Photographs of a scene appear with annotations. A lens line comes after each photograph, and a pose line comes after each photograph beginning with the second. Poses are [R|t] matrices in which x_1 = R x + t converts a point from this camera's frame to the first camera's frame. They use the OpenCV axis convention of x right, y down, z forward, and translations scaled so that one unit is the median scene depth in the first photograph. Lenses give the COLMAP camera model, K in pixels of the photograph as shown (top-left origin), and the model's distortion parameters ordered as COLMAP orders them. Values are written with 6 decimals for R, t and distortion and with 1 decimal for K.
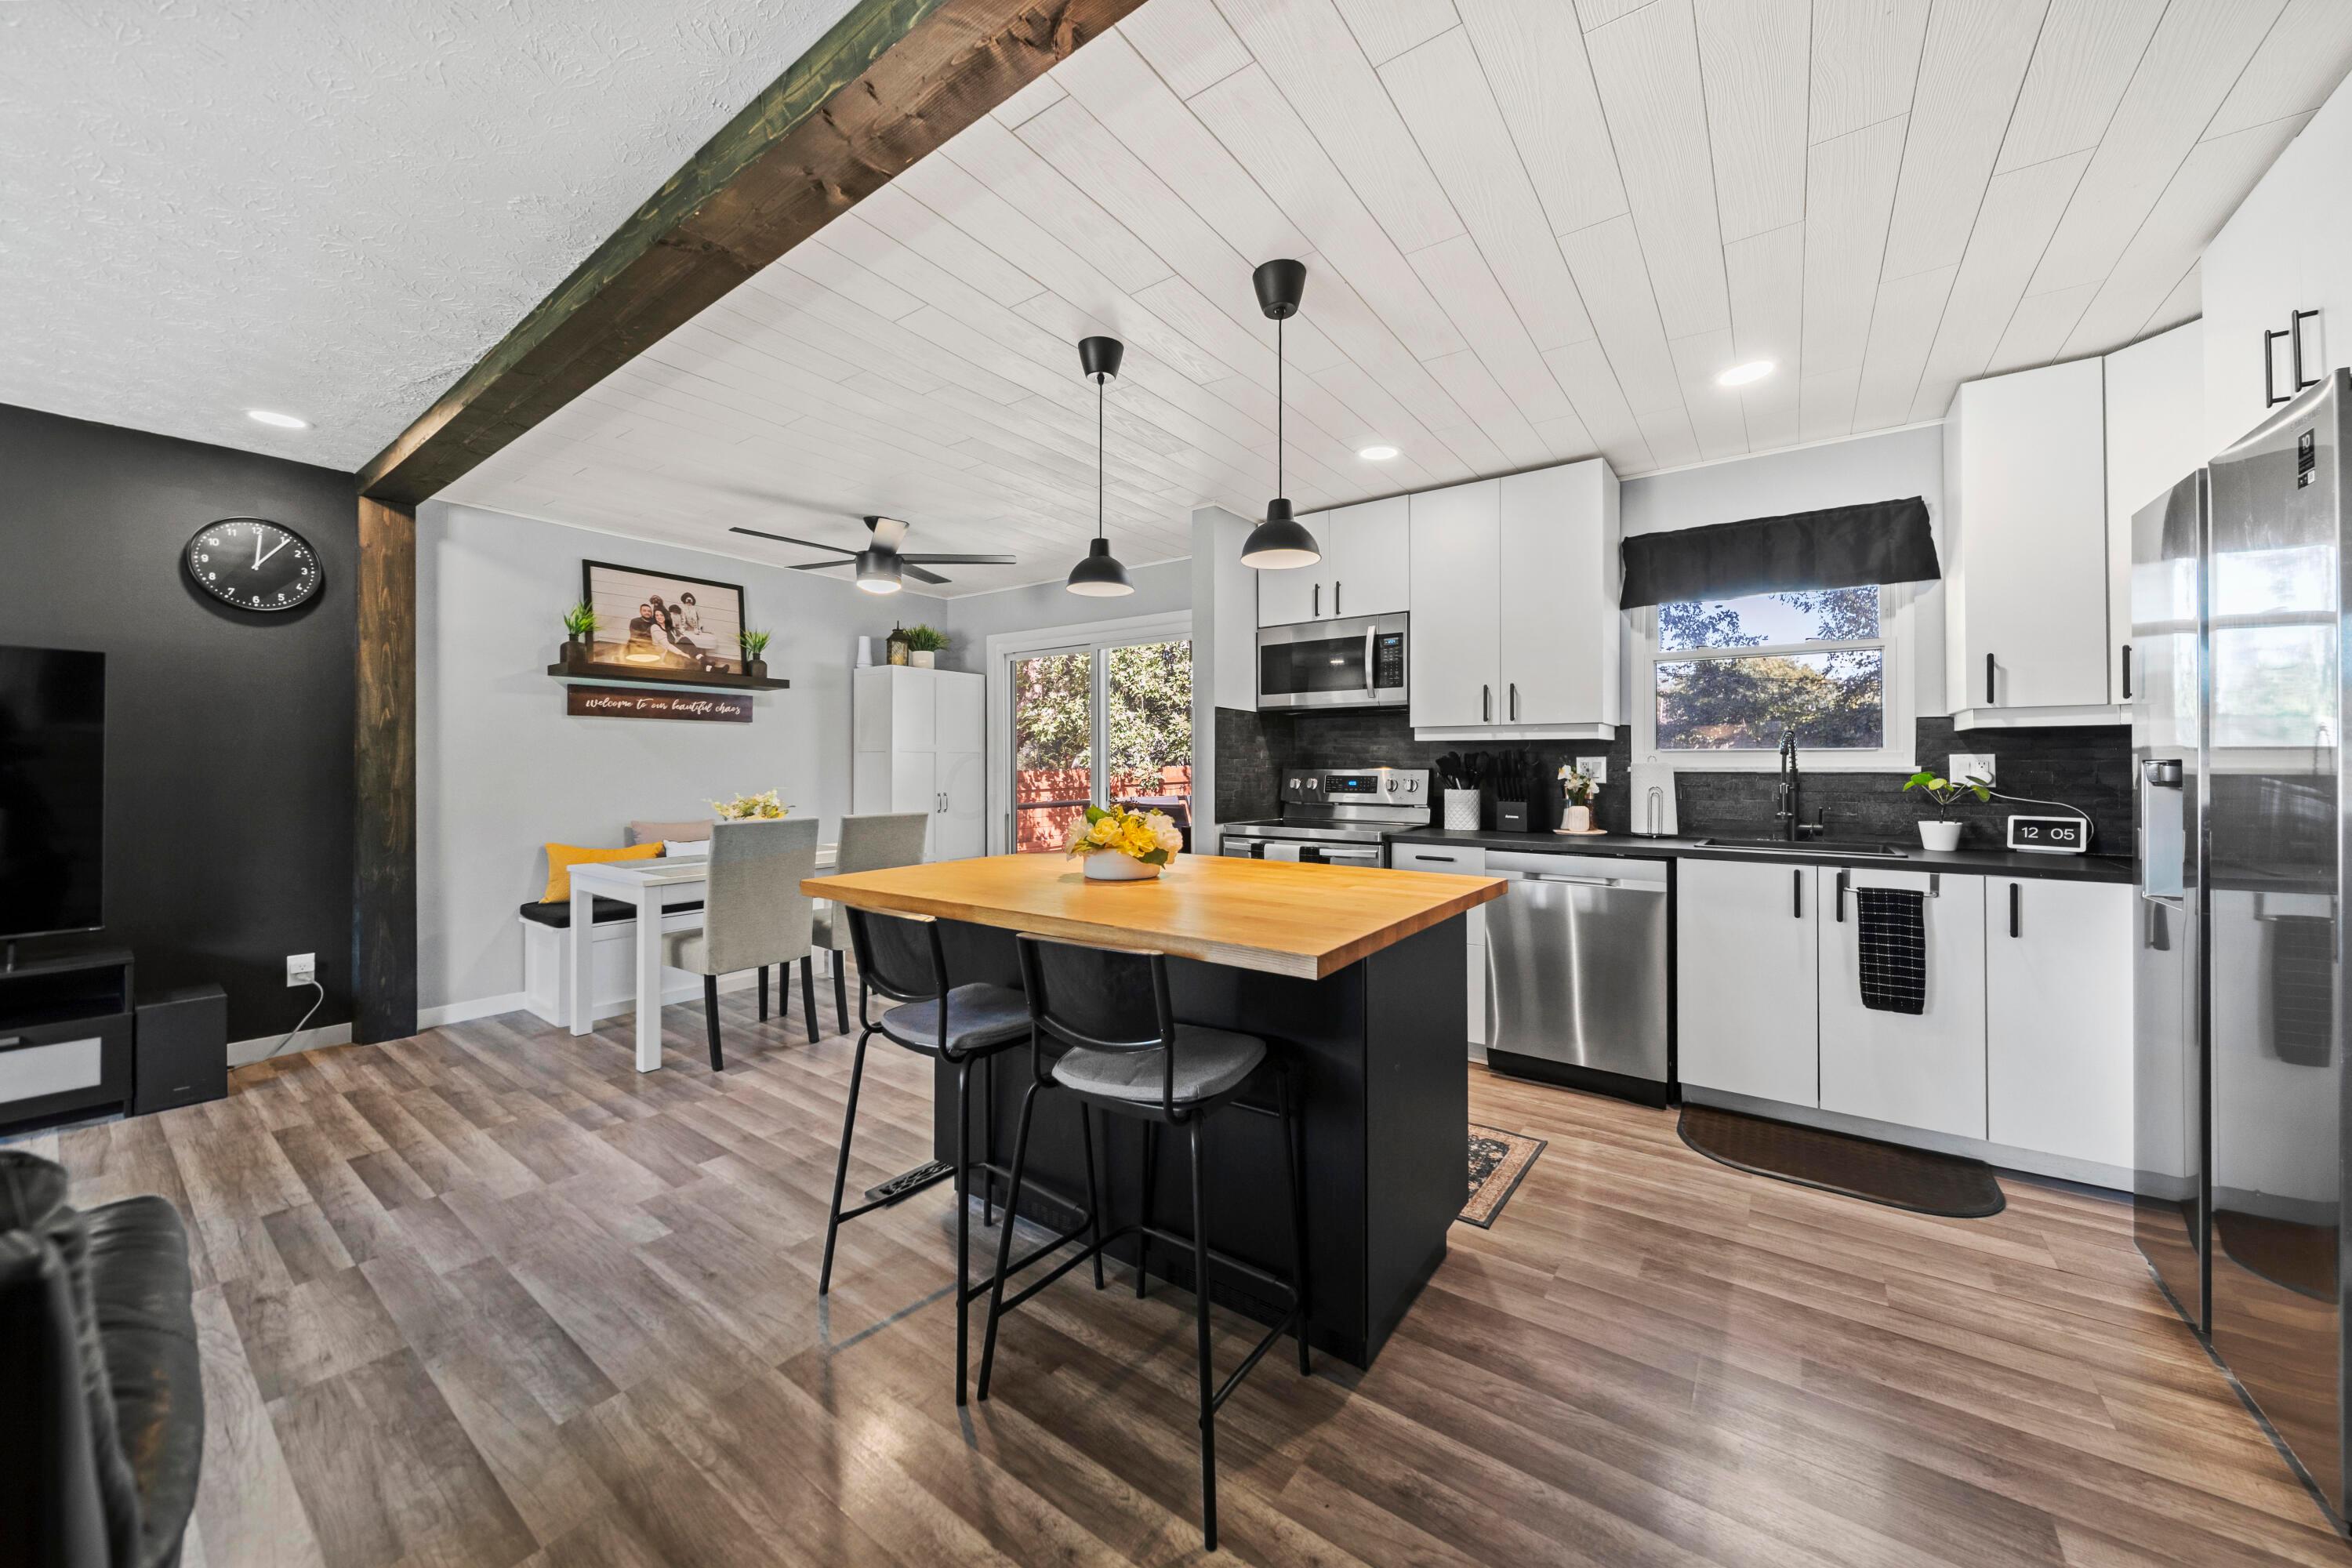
lens RADIAL K [[833.0, 0, 1165.0], [0, 833.0, 764.2], [0, 0, 1]] dist [0.006802, -0.002436]
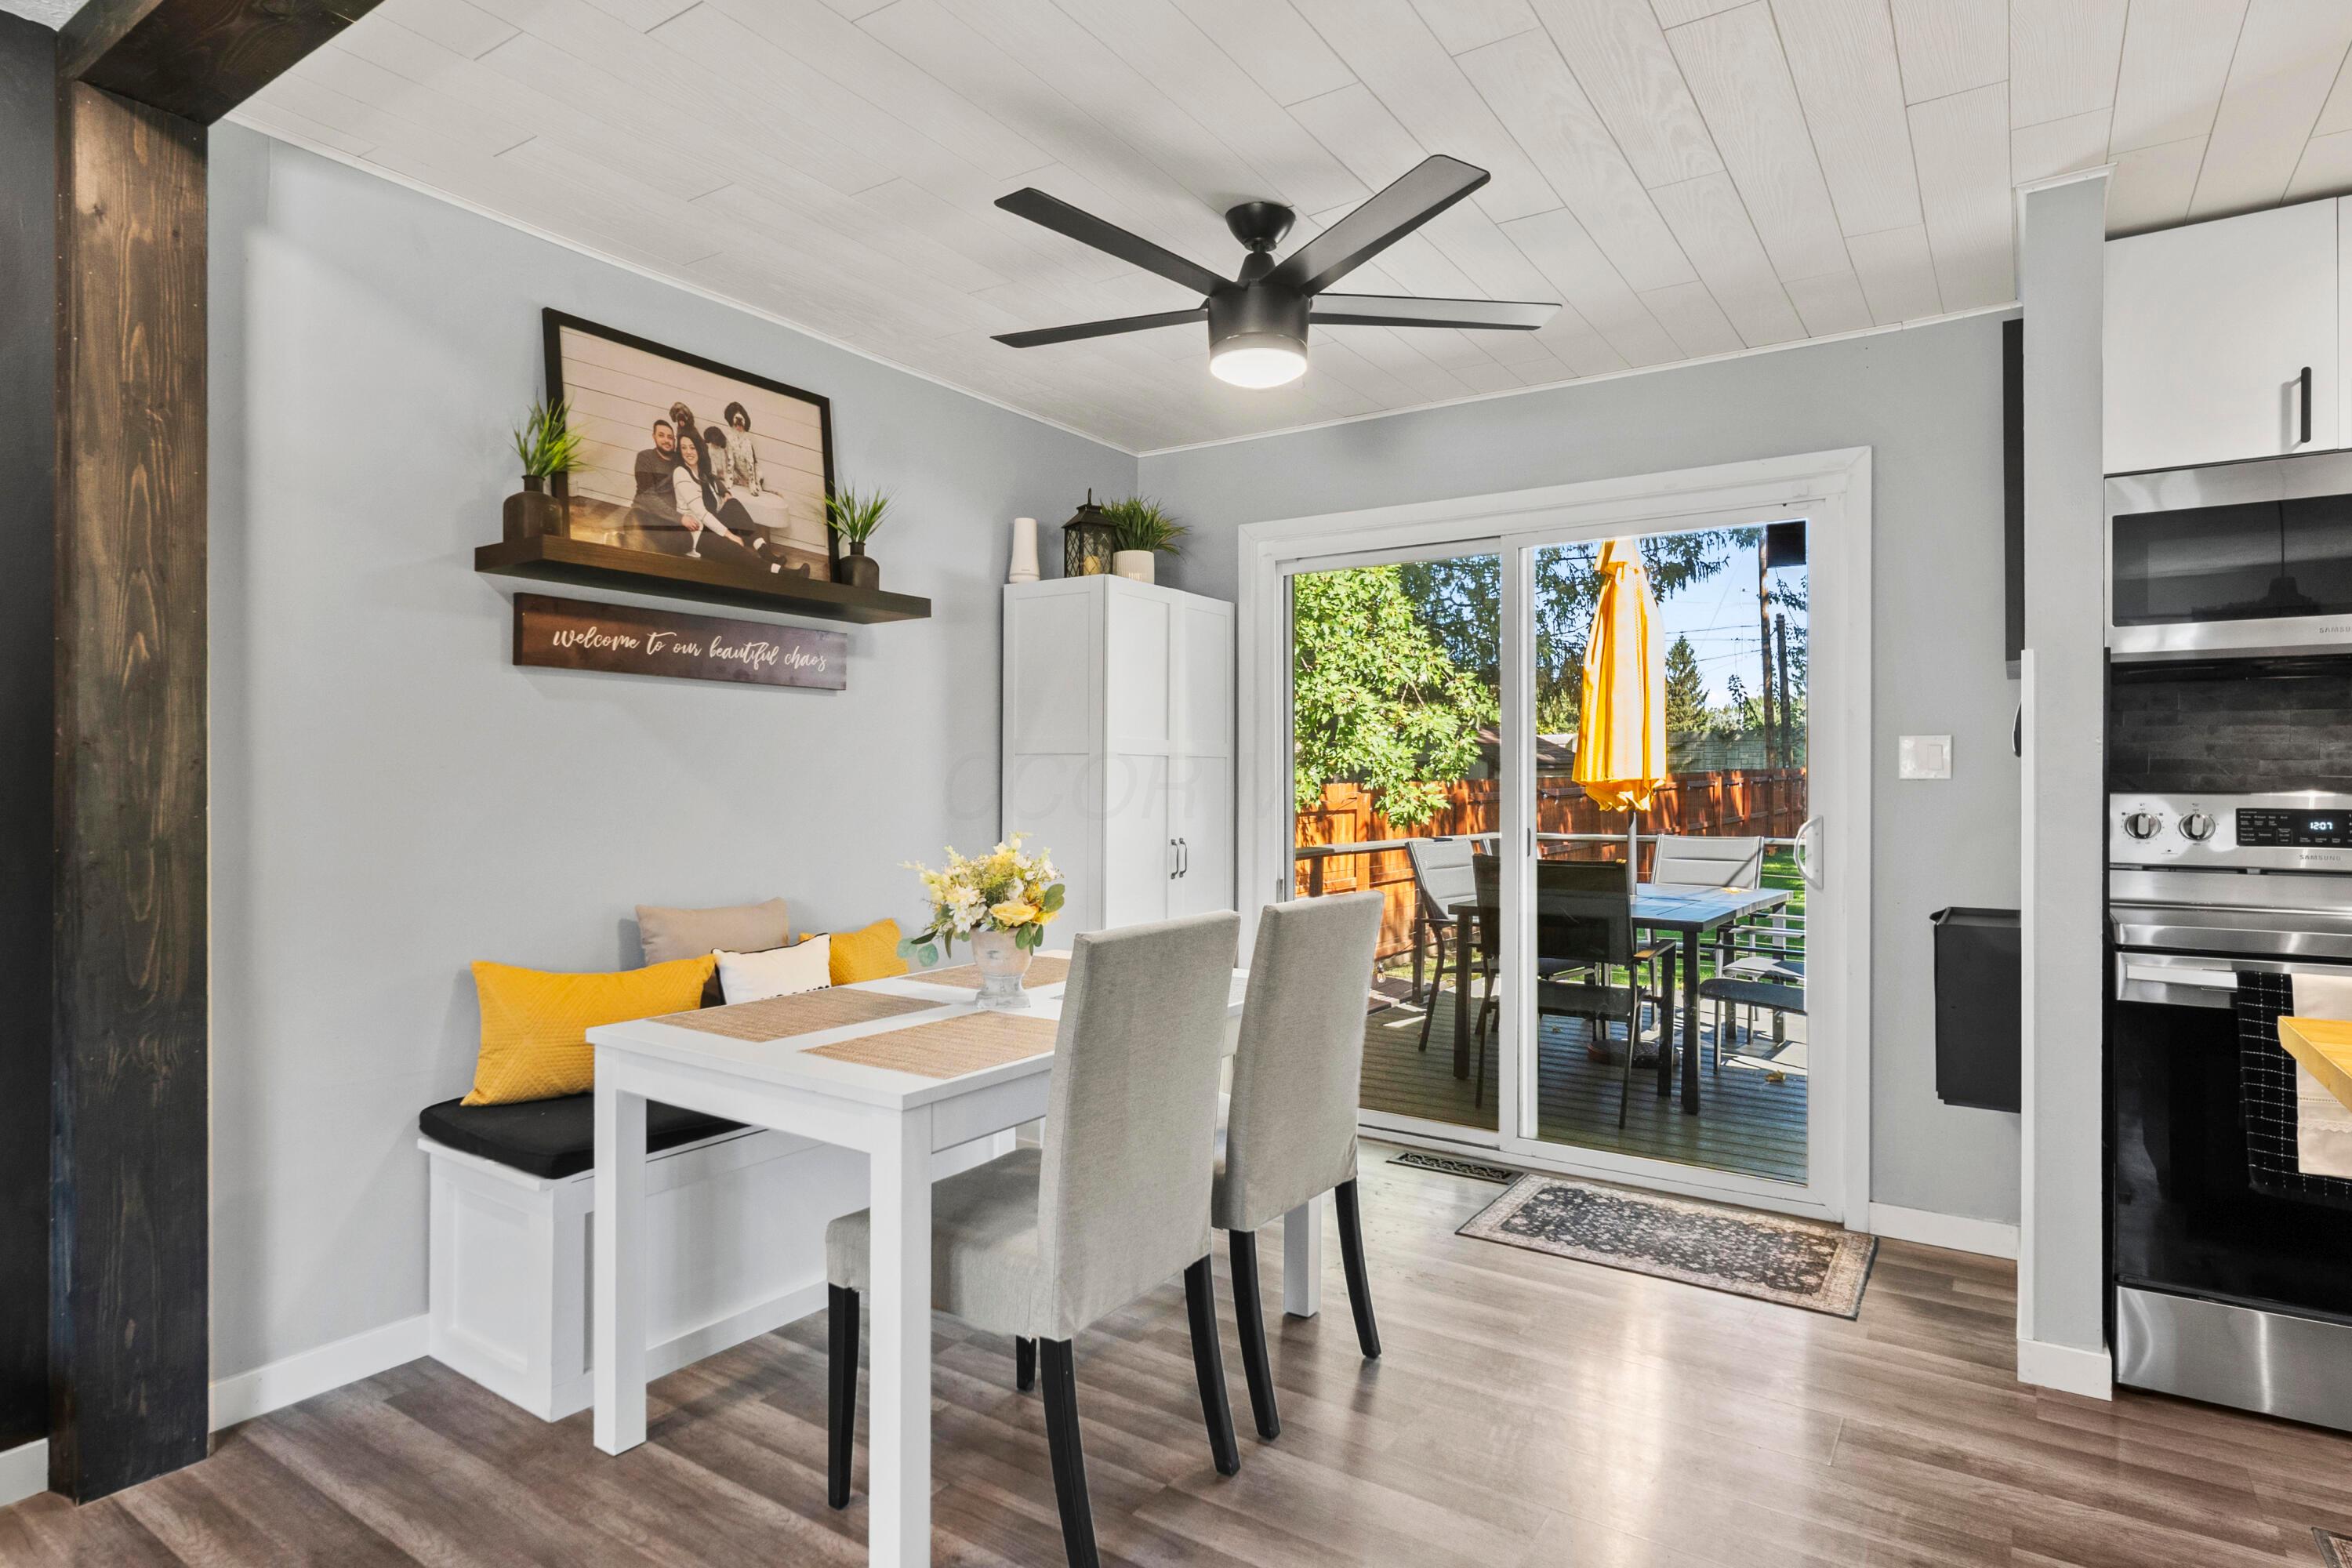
lens RADIAL K [[1274.1, 0, 1157.5], [0, 1274.1, 779.5], [0, 0, 1]] dist [0.004143, -0.002338]
pose [[0.999495, 0.003268, 0.031599, -0.482292], [-0.003204, 0.999993, -0.002086, 0.001558], [-0.031606, 0.001983, 0.999498, 0.395040]]
